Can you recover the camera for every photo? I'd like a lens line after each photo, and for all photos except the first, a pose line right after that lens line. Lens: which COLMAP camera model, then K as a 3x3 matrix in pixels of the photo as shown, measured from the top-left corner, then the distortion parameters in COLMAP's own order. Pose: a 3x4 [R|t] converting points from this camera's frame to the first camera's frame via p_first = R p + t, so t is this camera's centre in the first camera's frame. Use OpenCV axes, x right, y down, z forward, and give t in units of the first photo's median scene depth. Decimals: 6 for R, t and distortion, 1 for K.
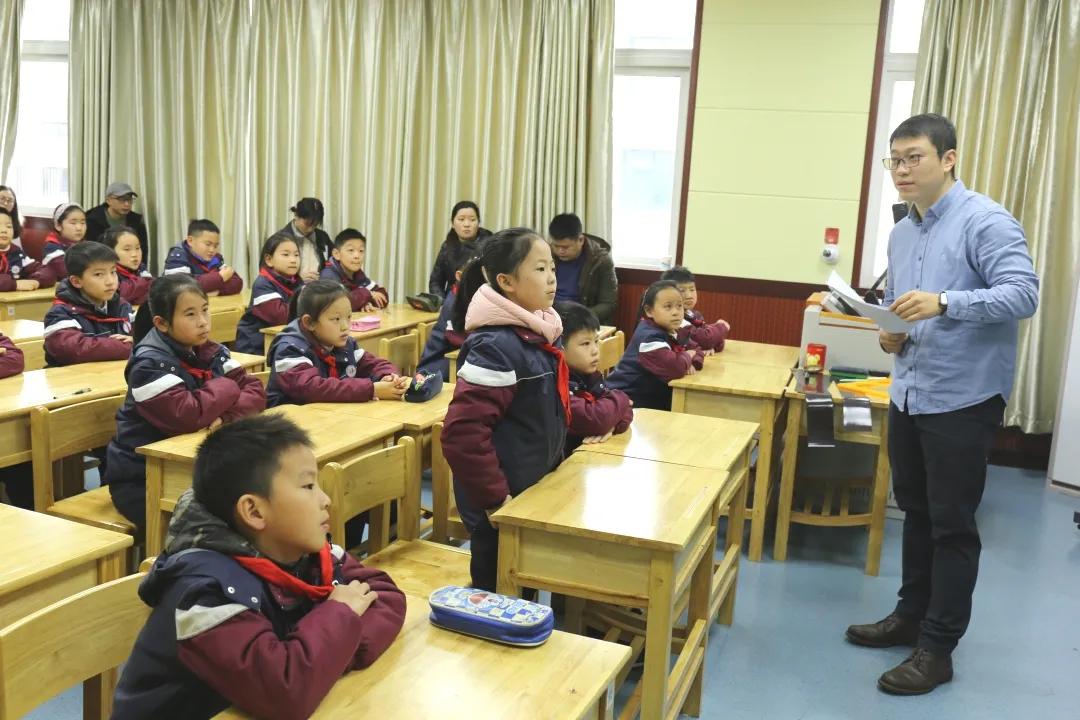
lens RADIAL K [[995.1, 0, 540.0], [0, 995.1, 360.0], [0, 0, 1]] dist [-0.007581, -0.001097]
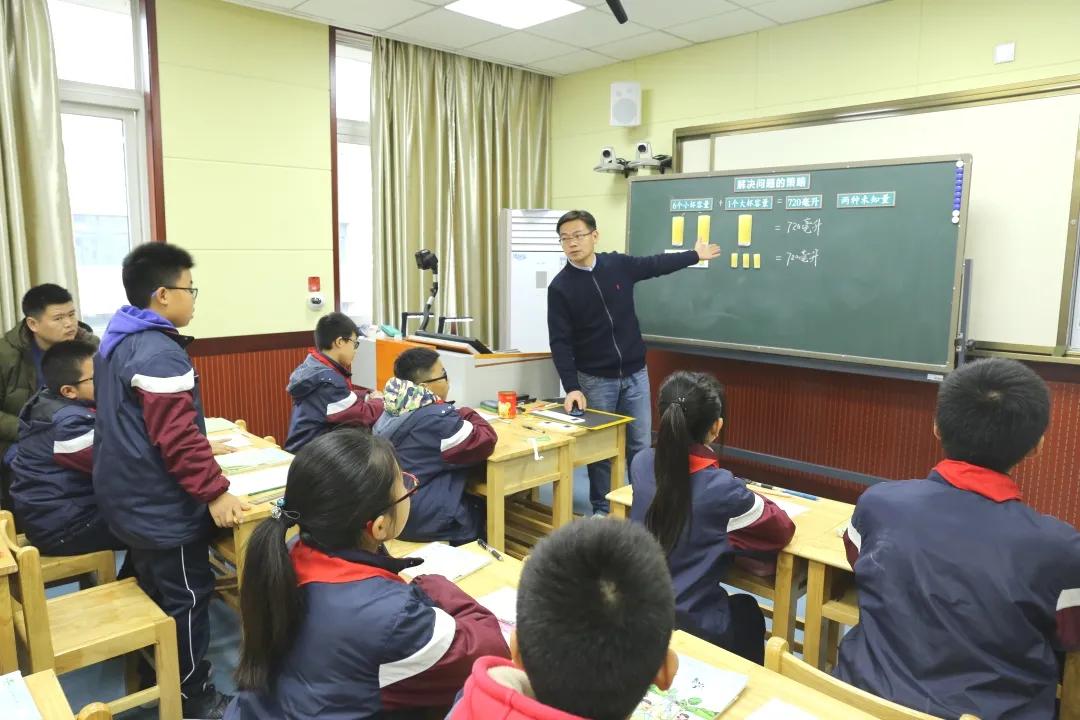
lens RADIAL K [[742.0, 0, 540.0], [0, 742.0, 360.0], [0, 0, 1]] dist [-0.110879, 0.080342]
pose [[0.445399, -0.181594, 0.876723, -0.304133], [0.169526, 0.978607, 0.116573, -0.097019], [-0.879136, 0.096706, 0.466656, 0.435493]]
